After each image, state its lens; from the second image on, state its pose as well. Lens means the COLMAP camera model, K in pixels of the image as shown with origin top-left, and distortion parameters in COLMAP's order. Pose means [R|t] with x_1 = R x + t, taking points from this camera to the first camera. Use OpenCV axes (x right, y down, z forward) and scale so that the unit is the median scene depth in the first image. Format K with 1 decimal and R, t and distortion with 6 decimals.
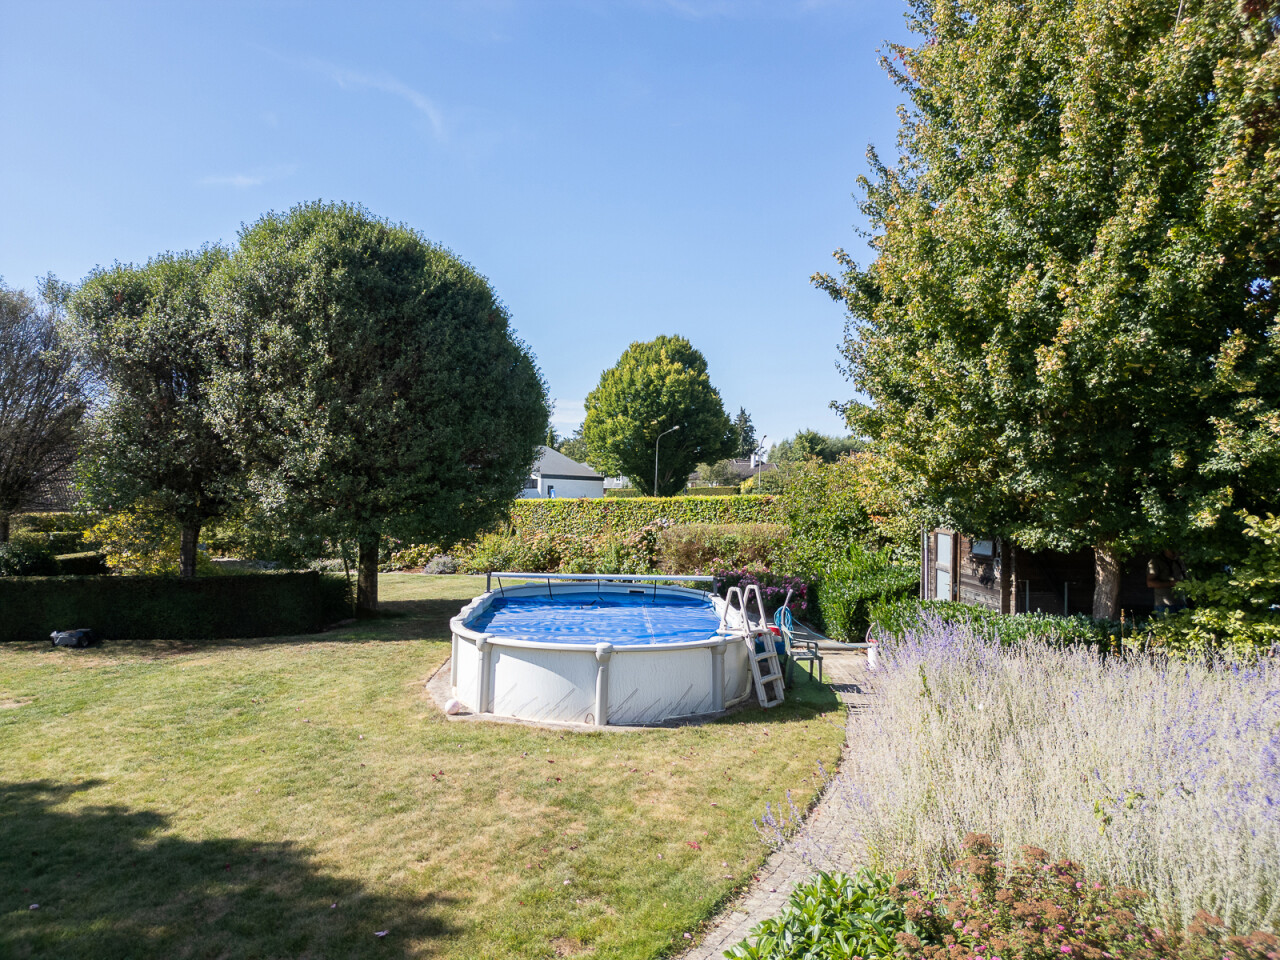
lens RADIAL K [[893.8, 0, 640.0], [0, 893.8, 480.0], [0, 0, 1]] dist [0.072562, -0.059212]
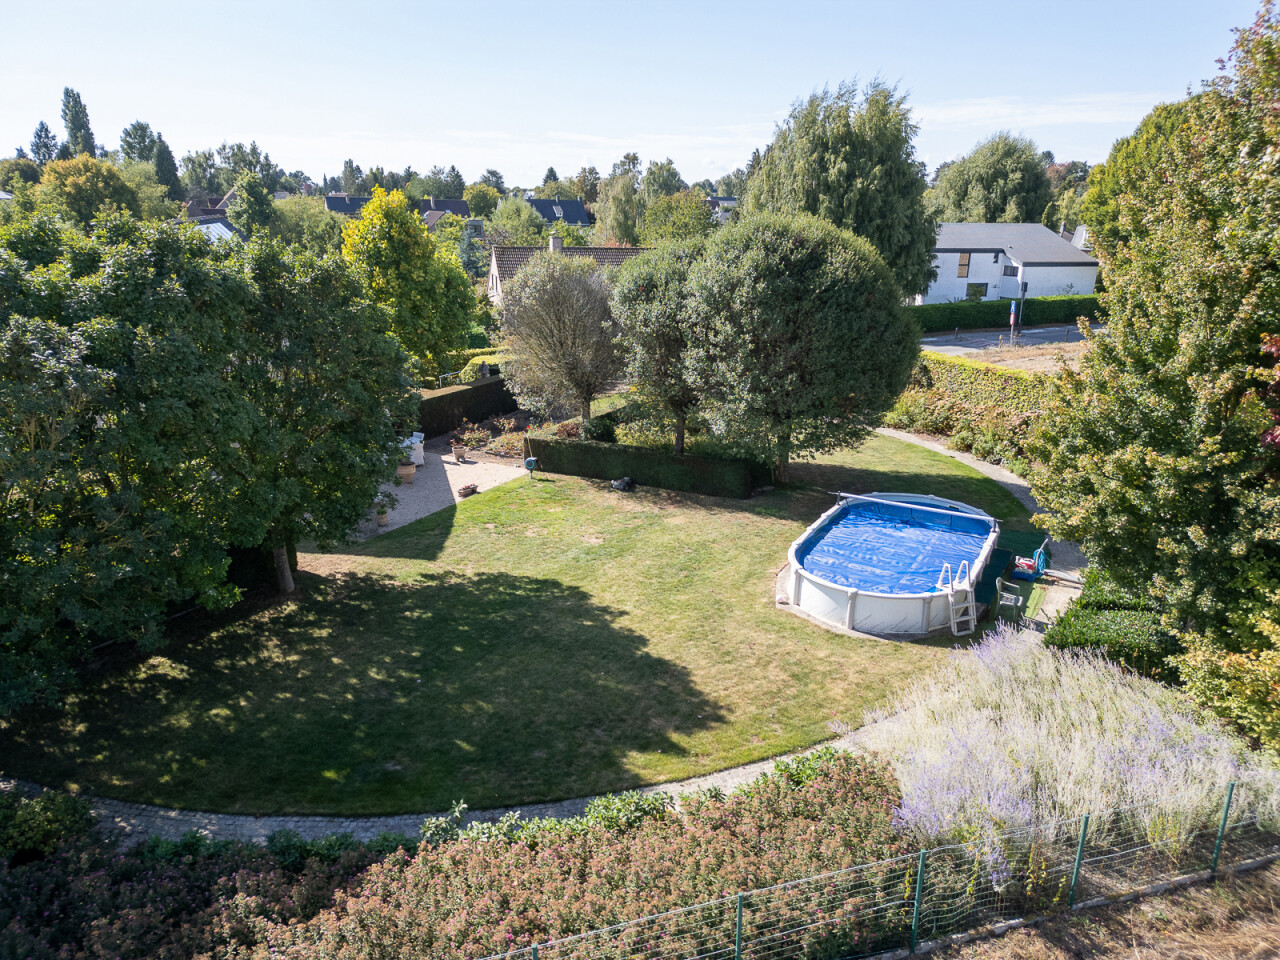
lens RADIAL K [[893.8, 0, 640.0], [0, 893.8, 480.0], [0, 0, 1]] dist [0.072562, -0.059212]
pose [[0.854423, 0.143834, -0.499273, 0.300803], [0.010292, 0.956046, 0.293037, -0.367182], [0.519477, -0.255516, 0.815387, -0.433186]]
